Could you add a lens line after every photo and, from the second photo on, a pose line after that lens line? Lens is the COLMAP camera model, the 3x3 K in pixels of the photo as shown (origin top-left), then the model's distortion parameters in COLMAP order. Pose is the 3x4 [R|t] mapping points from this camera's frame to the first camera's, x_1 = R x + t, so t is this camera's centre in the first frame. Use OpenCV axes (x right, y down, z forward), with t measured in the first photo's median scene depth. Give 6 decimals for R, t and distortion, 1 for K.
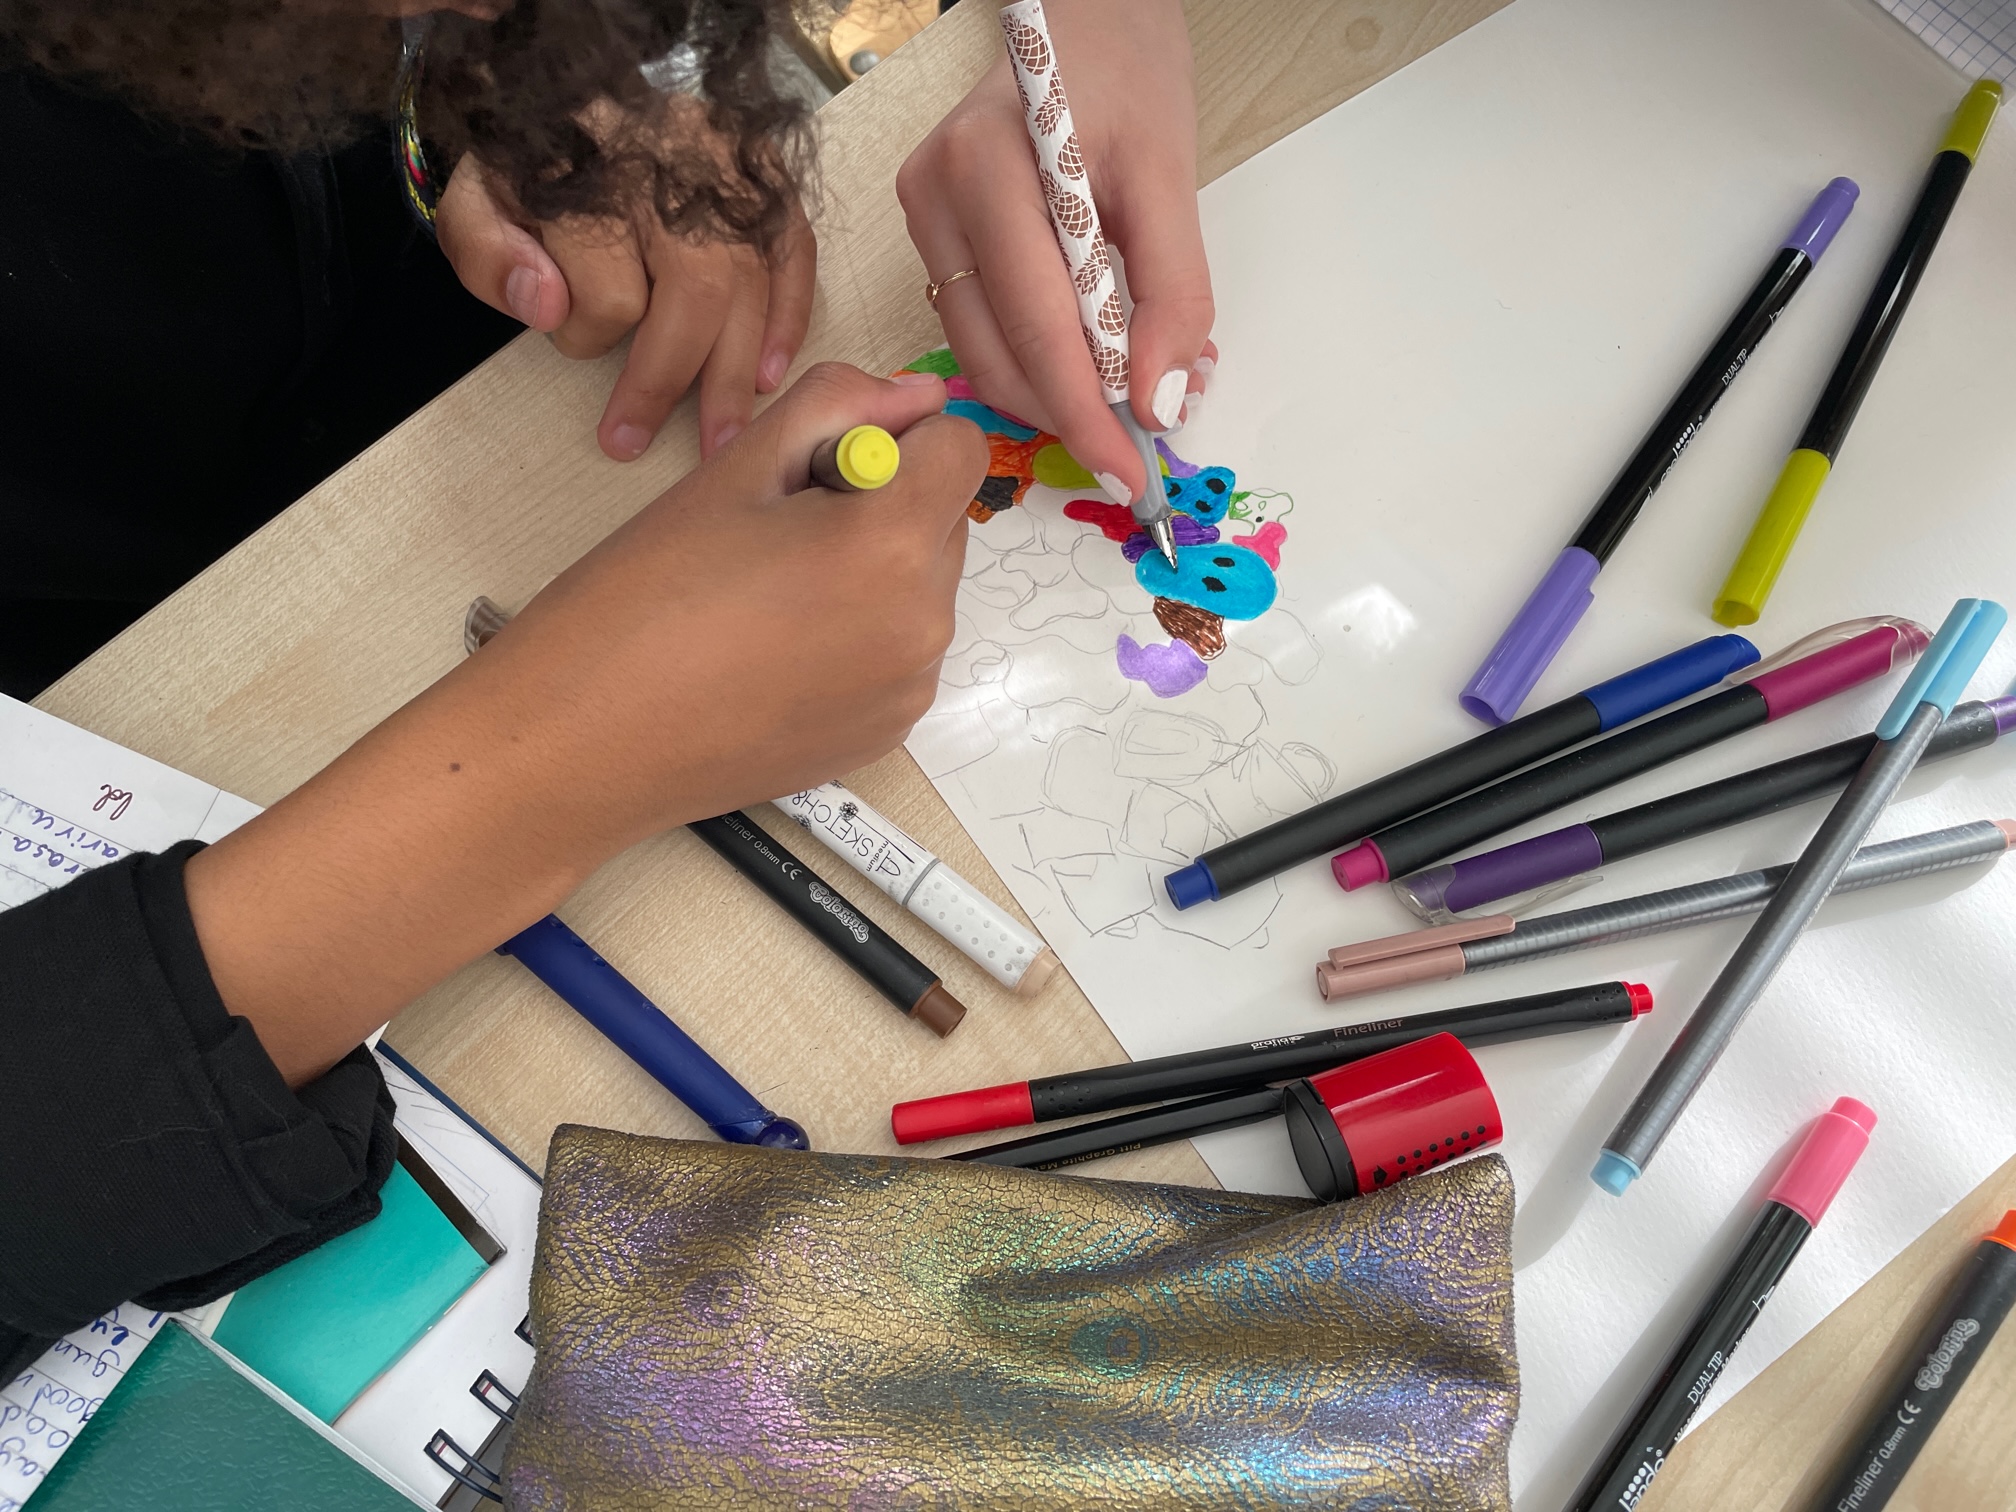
lens RADIAL K [[1526.7, 0, 945.4], [0, 1526.7, 804.5], [0, 0, 1]] dist [0.113803, -0.000631]
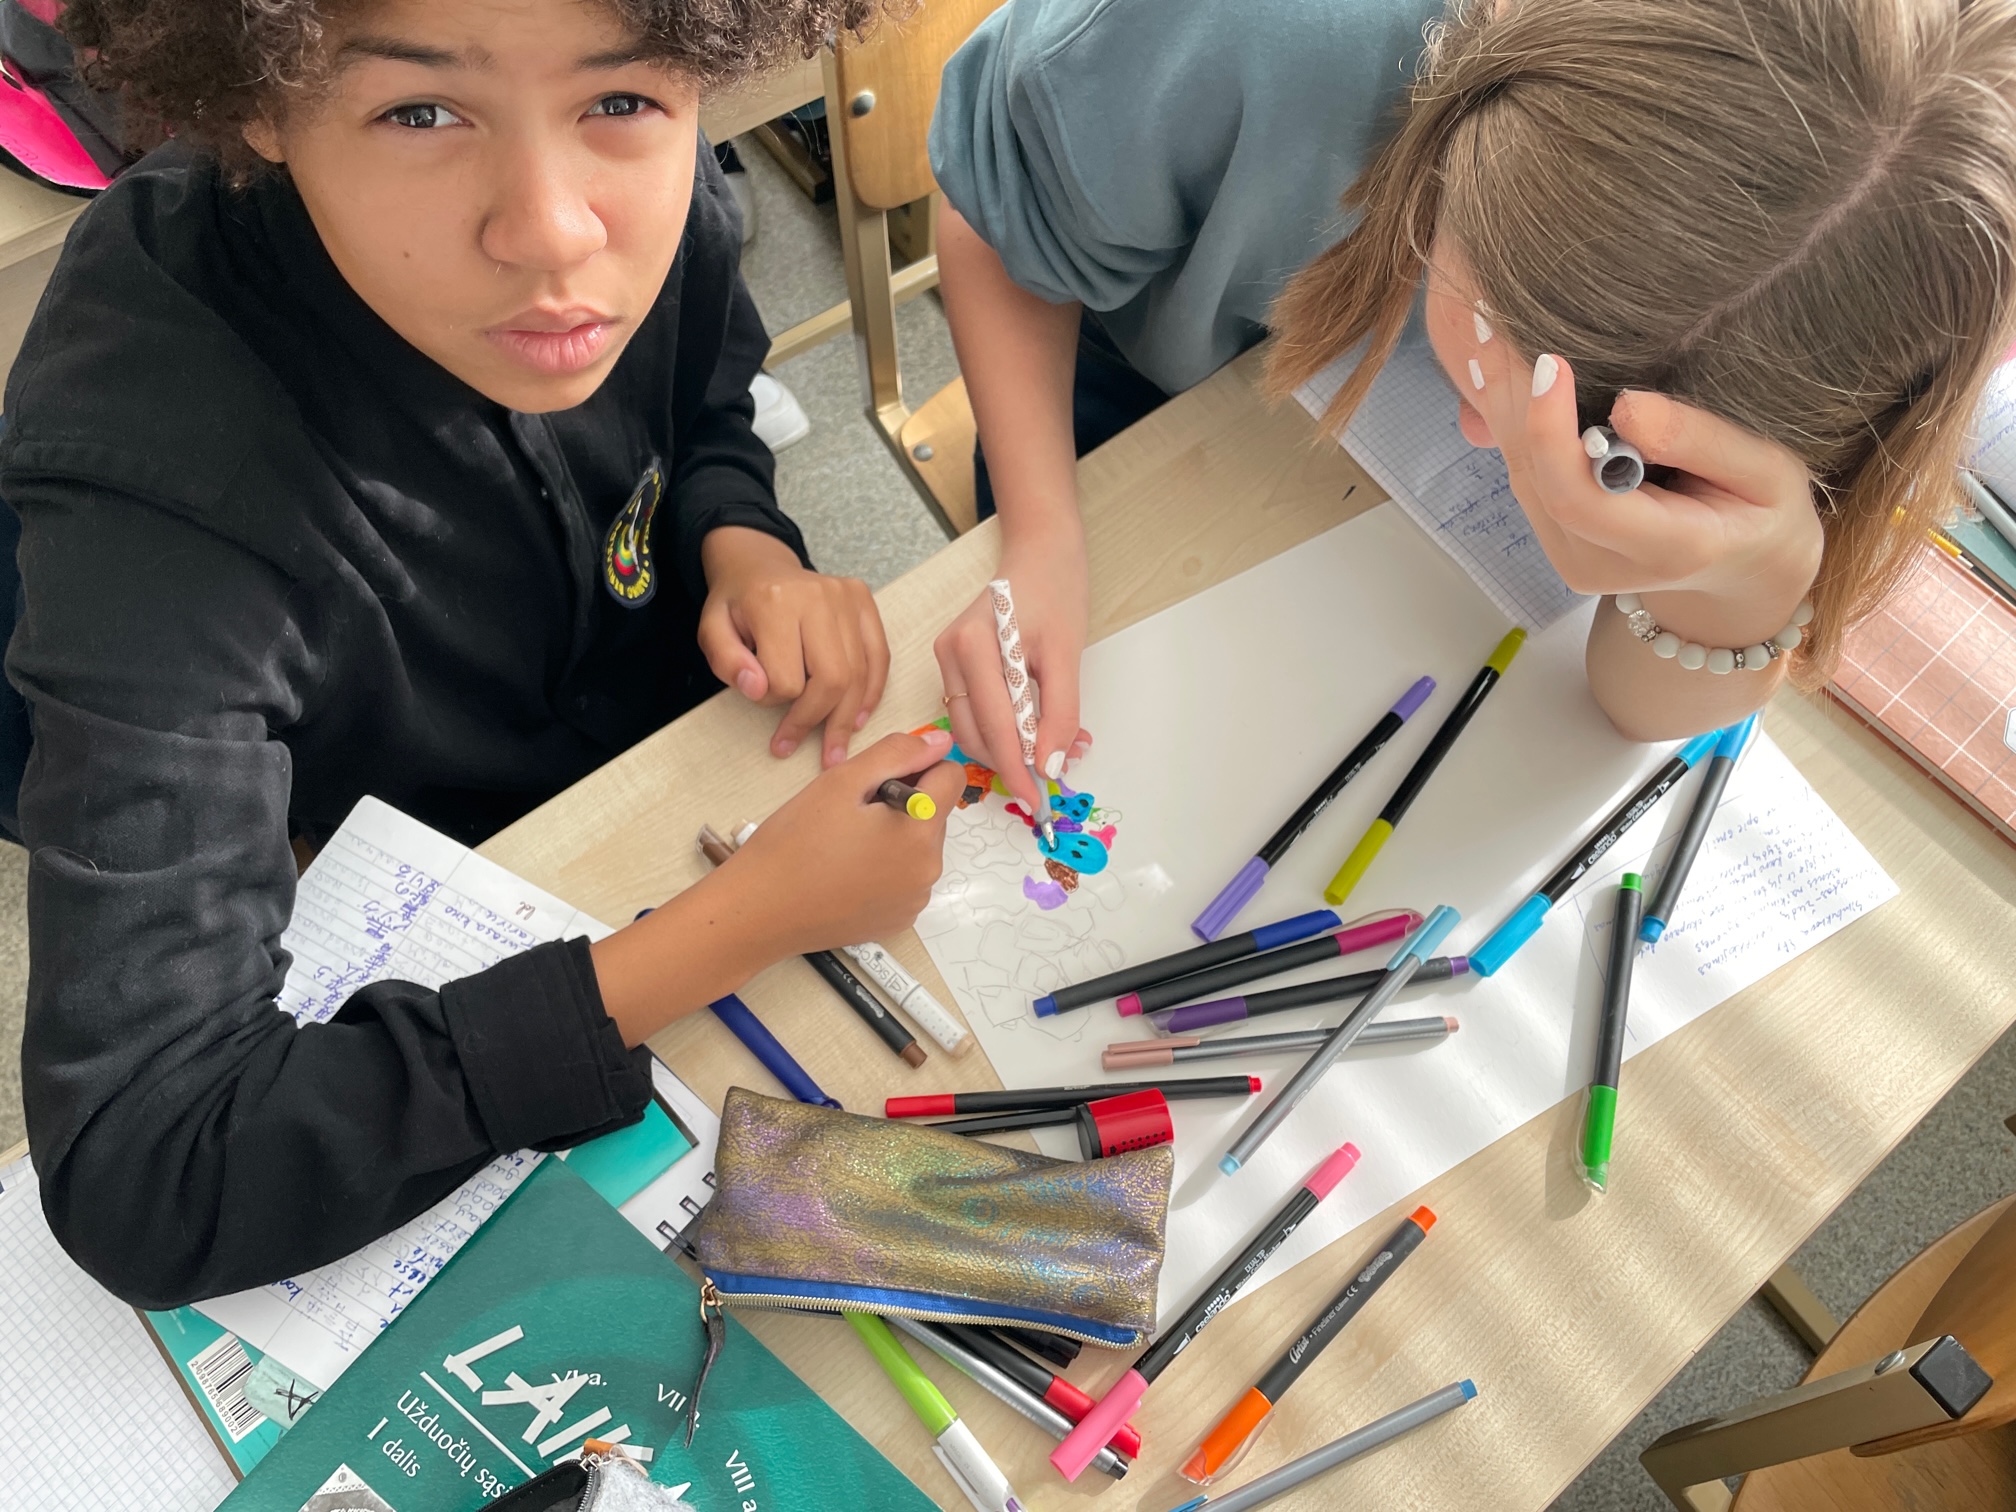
lens RADIAL K [[1526.7, 0, 945.4], [0, 1526.7, 804.5], [0, 0, 1]] dist [0.113803, -0.000631]
pose [[0.994534, 0.104346, 0.003614, -0.004764], [-0.103490, 0.989773, -0.098176, 0.001497], [-0.013822, 0.097266, 0.995162, -1.016223]]
